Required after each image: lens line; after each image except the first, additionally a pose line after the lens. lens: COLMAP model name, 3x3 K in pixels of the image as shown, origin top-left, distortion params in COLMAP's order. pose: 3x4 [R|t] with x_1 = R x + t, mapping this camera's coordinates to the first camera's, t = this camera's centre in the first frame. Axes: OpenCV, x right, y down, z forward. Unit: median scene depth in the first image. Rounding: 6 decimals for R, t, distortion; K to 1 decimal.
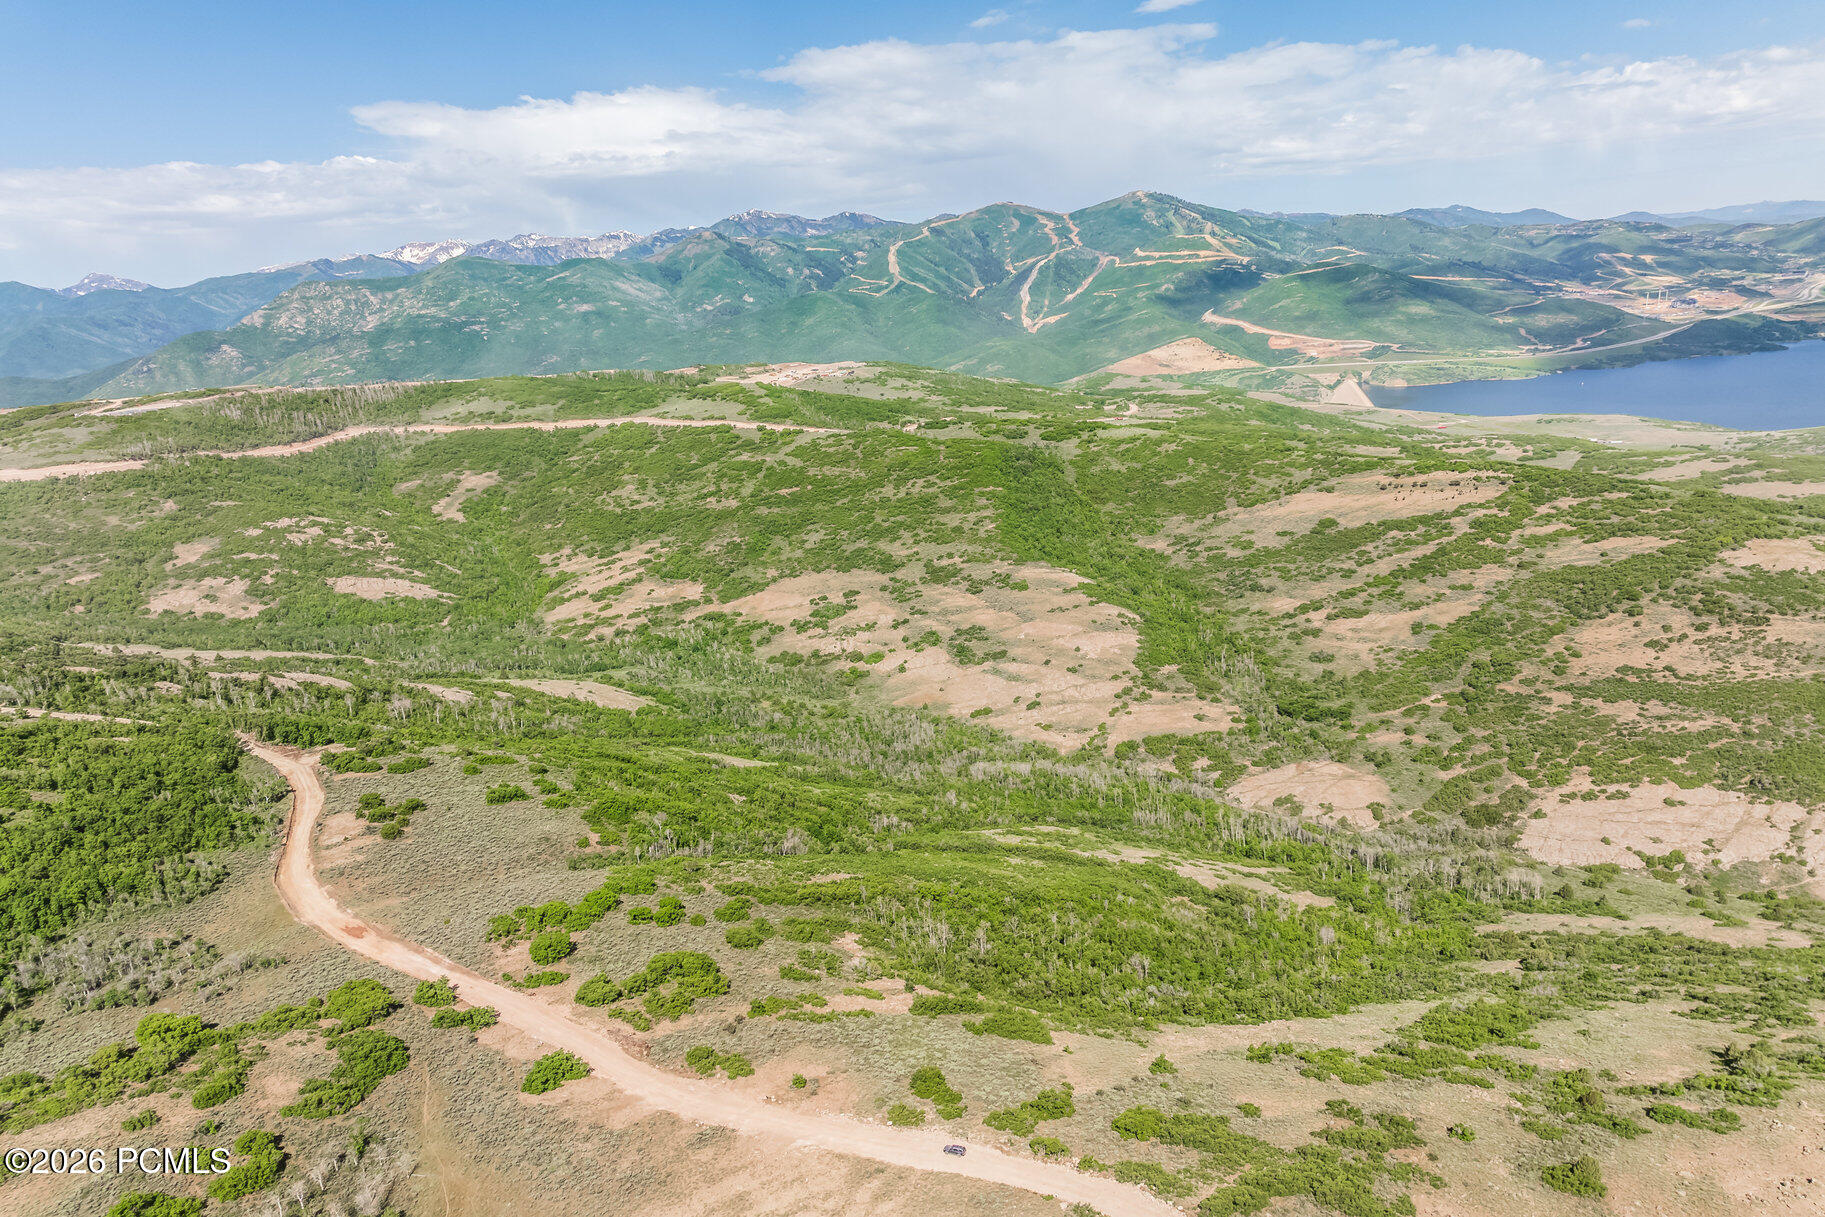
lens RADIAL K [[1256.2, 0, 840.9], [0, 1256.2, 547.2], [0, 0, 1]] dist [0.045111, -0.024297]
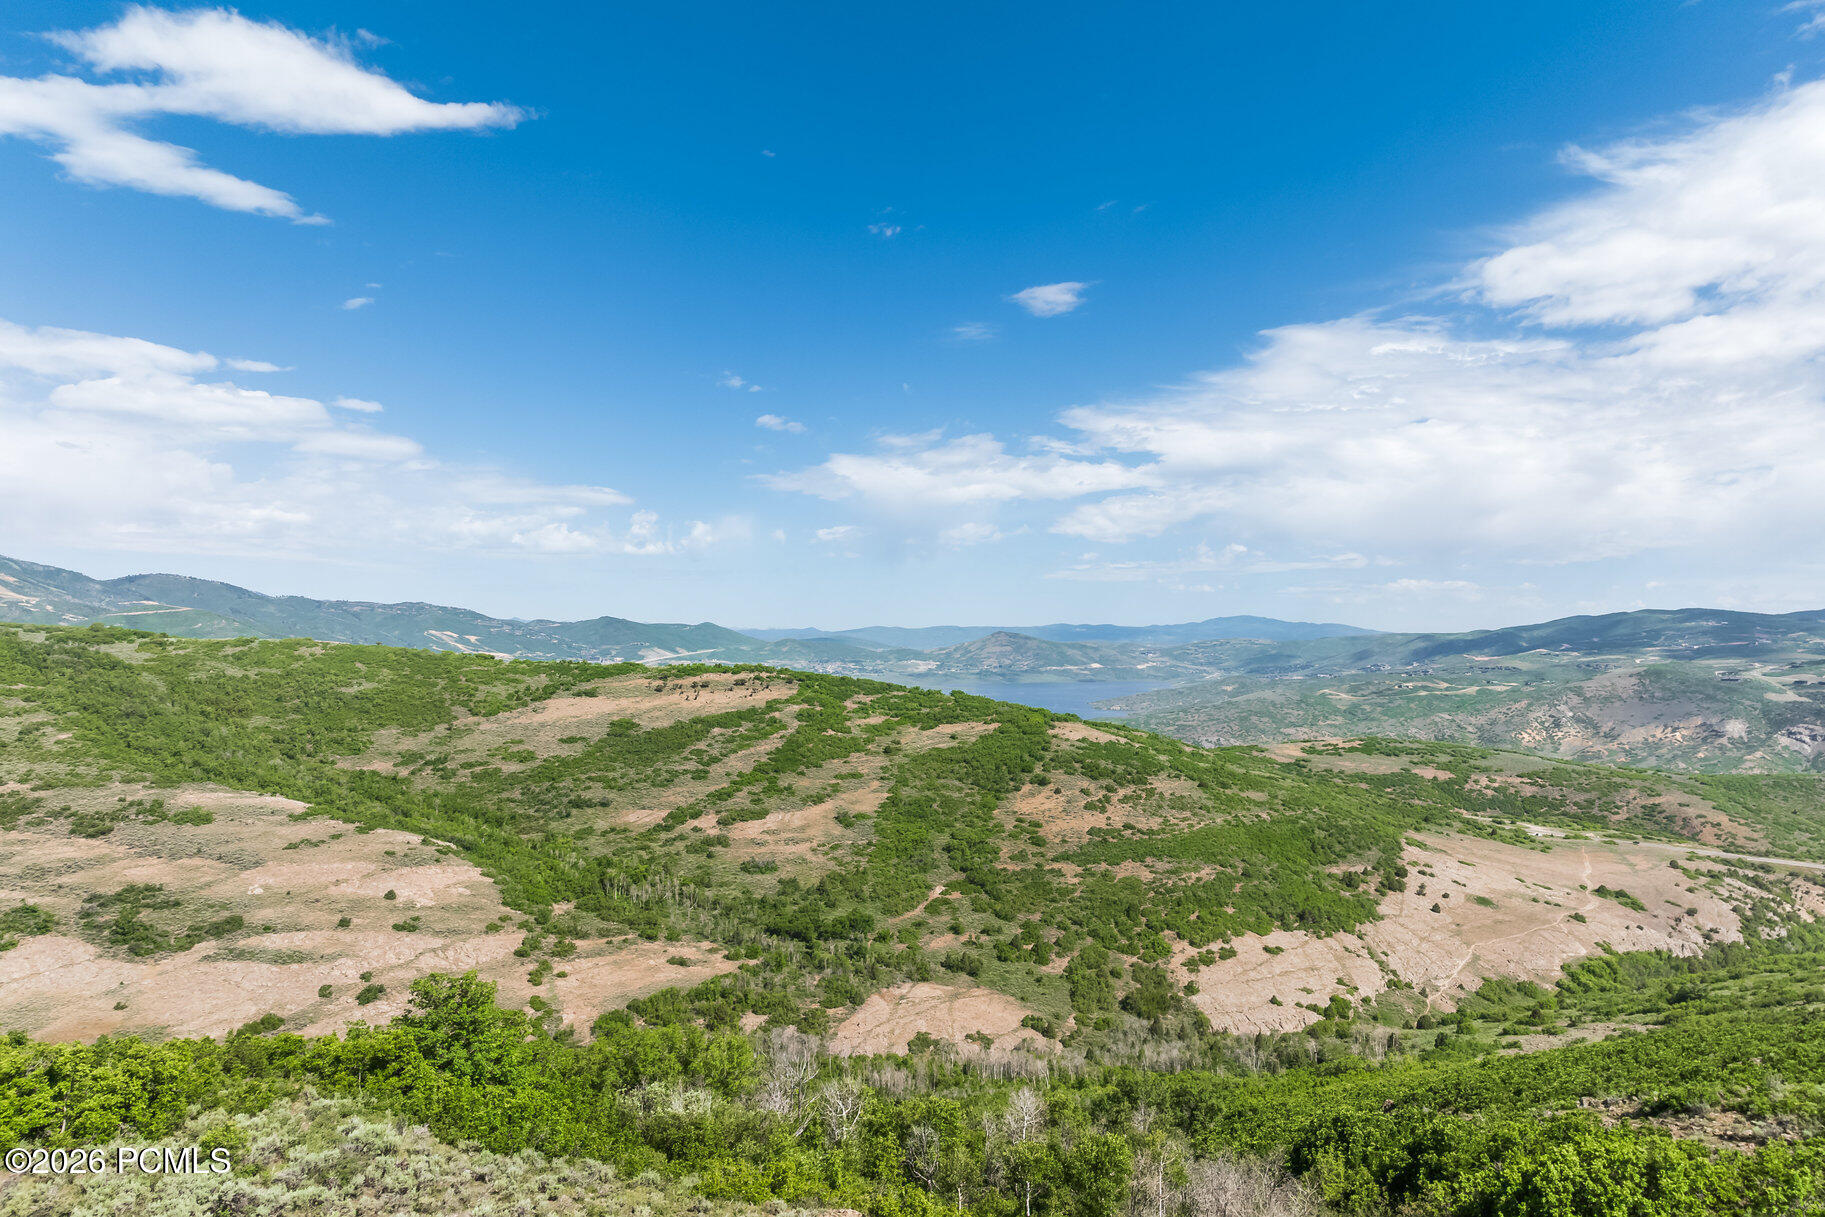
lens RADIAL K [[1318.7, 0, 907.8], [0, 1318.7, 652.4], [0, 0, 1]] dist [0.033465, -0.014739]
pose [[0.609853, 0.076920, 0.788773, -0.112126], [0.099690, 0.979927, -0.172639, 0.083363], [-0.786219, 0.183917, 0.589944, 0.395791]]
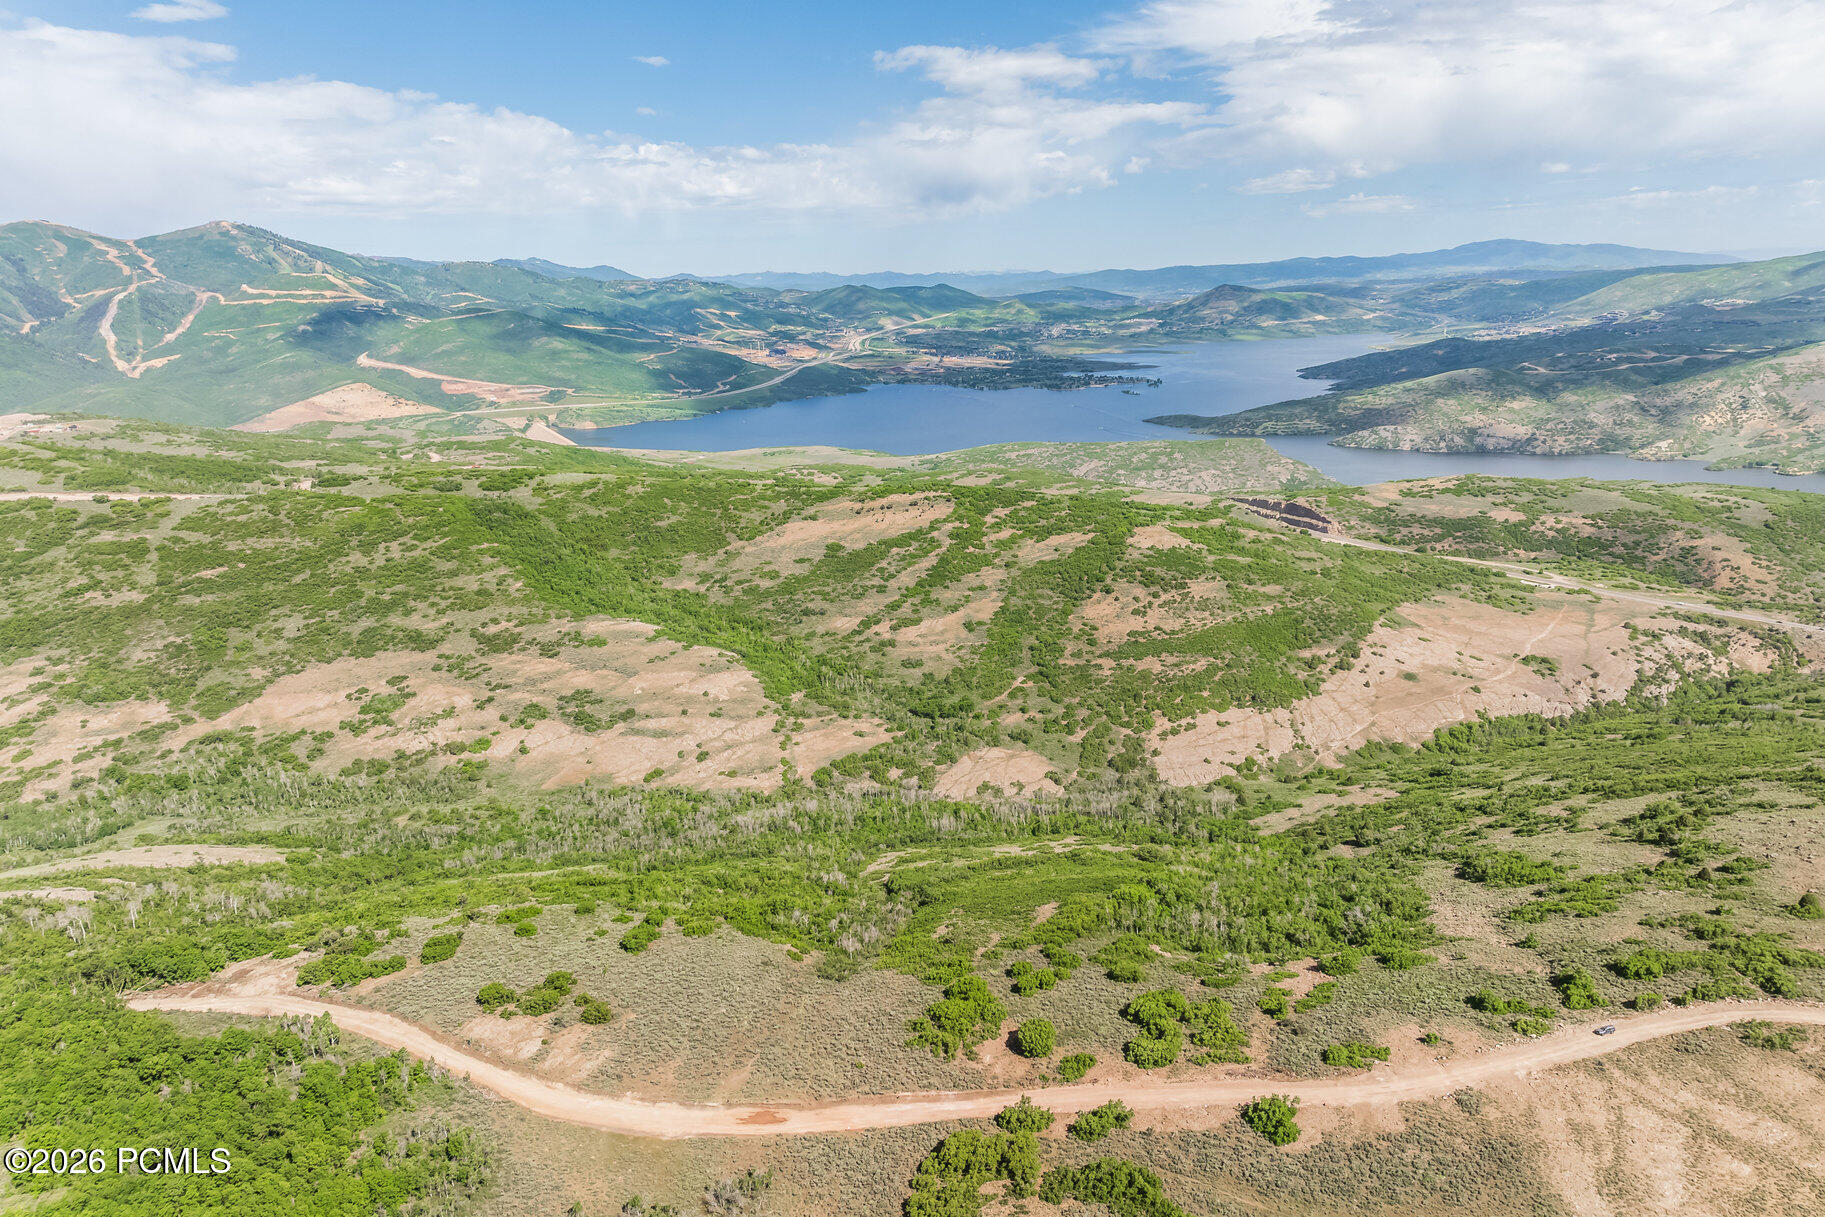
lens RADIAL K [[1276.6, 0, 863.8], [0, 1276.6, 577.8], [0, 0, 1]] dist [0.041262, -0.025555]
pose [[0.768358, -0.106303, 0.631131, -0.286814], [0.114794, 0.993009, 0.027501, -0.019292], [-0.629642, 0.051319, 0.775189, 0.115788]]
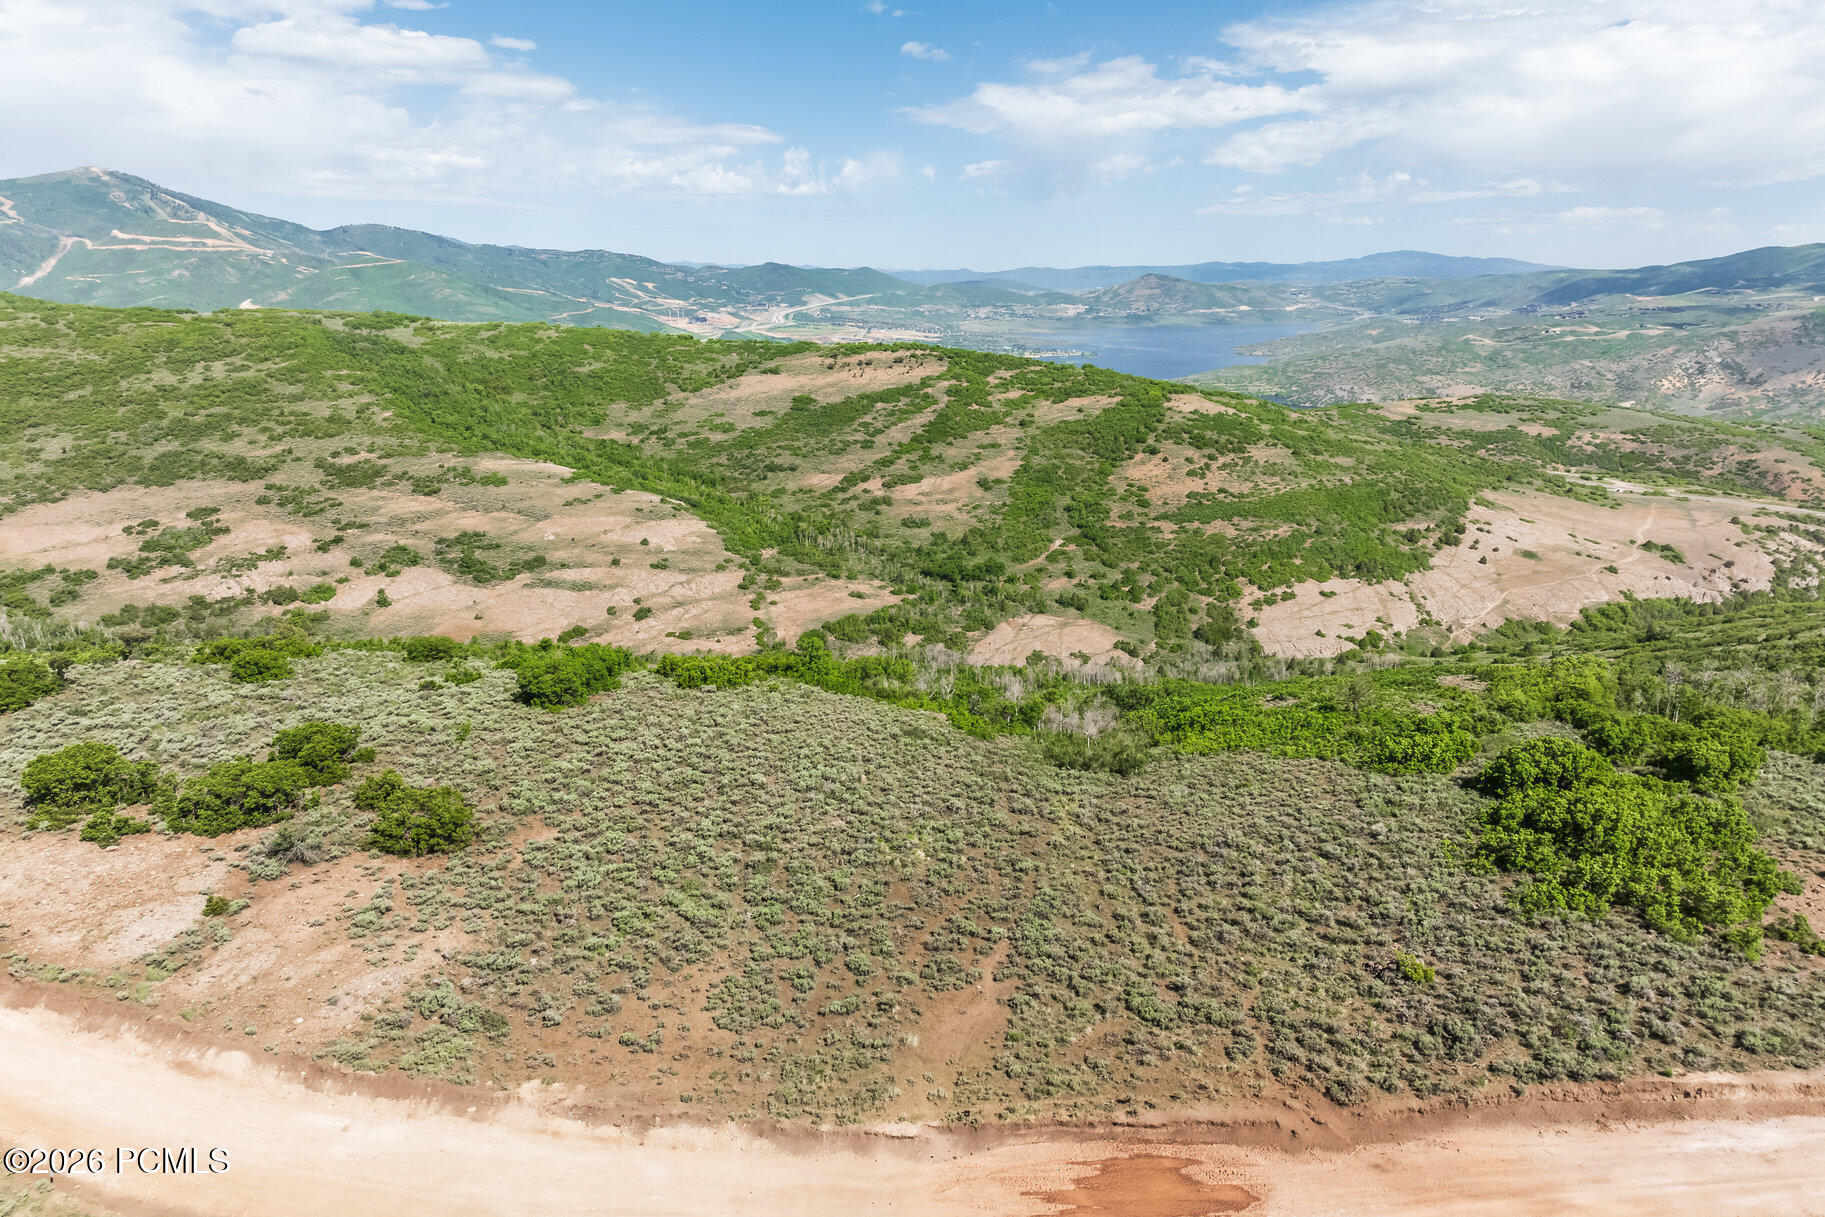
lens RADIAL K [[1238.6, 0, 894.5], [0, 1238.6, 642.8], [0, 0, 1]] dist [0.033811, -0.008814]
pose [[0.705578, -0.123895, 0.697717, -0.182633], [0.087222, 0.992295, 0.088000, 0.074068], [-0.703244, -0.001235, 0.710948, 0.327117]]
